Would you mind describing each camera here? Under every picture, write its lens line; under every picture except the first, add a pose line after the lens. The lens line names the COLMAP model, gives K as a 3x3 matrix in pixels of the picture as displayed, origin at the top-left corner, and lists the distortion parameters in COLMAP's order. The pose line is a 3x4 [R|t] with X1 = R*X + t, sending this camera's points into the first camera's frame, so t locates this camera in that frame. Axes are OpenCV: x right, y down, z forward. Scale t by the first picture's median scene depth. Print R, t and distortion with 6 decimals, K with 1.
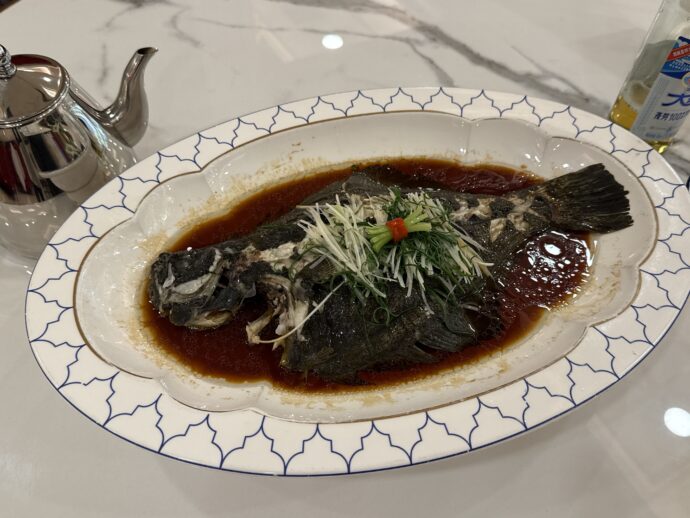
lens RADIAL K [[660.7, 0, 345.0], [0, 660.7, 259.0], [0, 0, 1]] dist [0.195996, -0.505292]
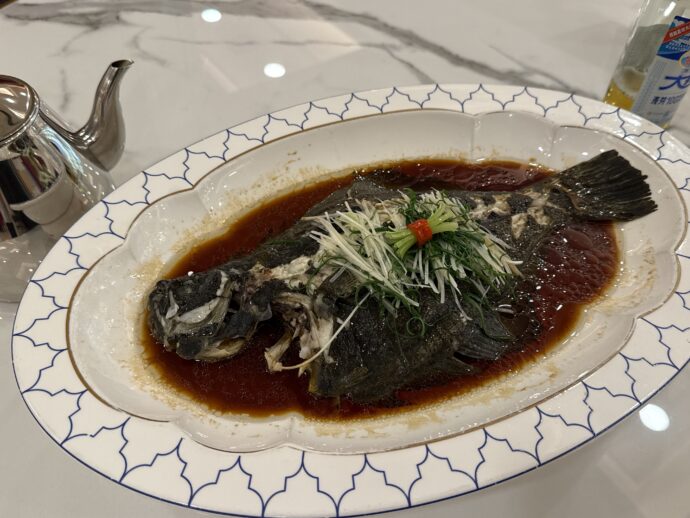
lens RADIAL K [[660.7, 0, 345.0], [0, 660.7, 259.0], [0, 0, 1]] dist [0.195996, -0.505292]
pose [[0.993900, -0.083698, 0.071822, -0.088992], [0.086653, 0.995473, -0.039060, 0.018555], [-0.068227, 0.045045, 0.996652, 0.089306]]
